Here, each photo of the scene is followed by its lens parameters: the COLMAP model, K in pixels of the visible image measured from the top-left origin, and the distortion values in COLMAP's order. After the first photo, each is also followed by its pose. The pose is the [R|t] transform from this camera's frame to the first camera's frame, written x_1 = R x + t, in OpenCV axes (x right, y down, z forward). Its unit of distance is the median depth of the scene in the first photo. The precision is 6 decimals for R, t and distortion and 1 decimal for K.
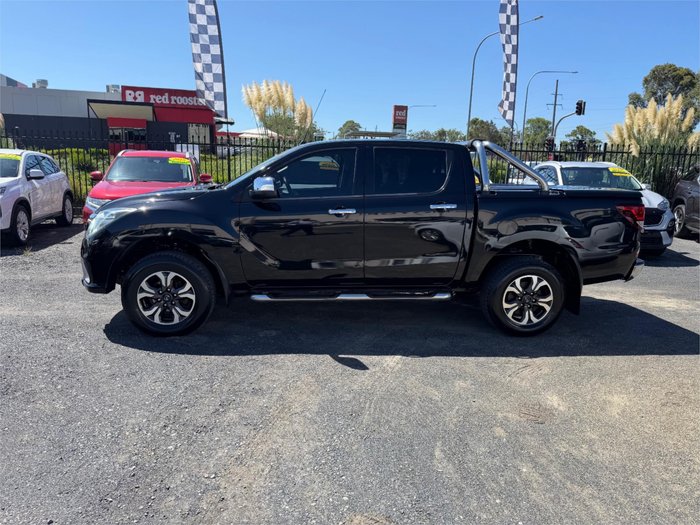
lens RADIAL K [[493.9, 0, 348.3], [0, 493.9, 260.4], [0, 0, 1]] dist [0.024924, -0.032182]
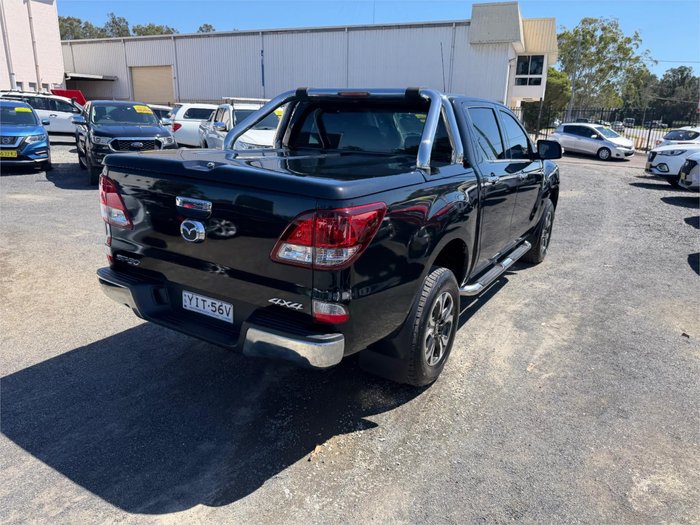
lens RADIAL K [[493.9, 0, 351.0], [0, 493.9, 257.9], [0, 0, 1]] dist [0.024924, -0.032182]
pose [[-0.606451, 0.182910, -0.773796, 0.958723], [-0.189067, 0.912096, 0.363779, -0.330789], [0.772315, 0.366913, -0.518560, 1.701150]]
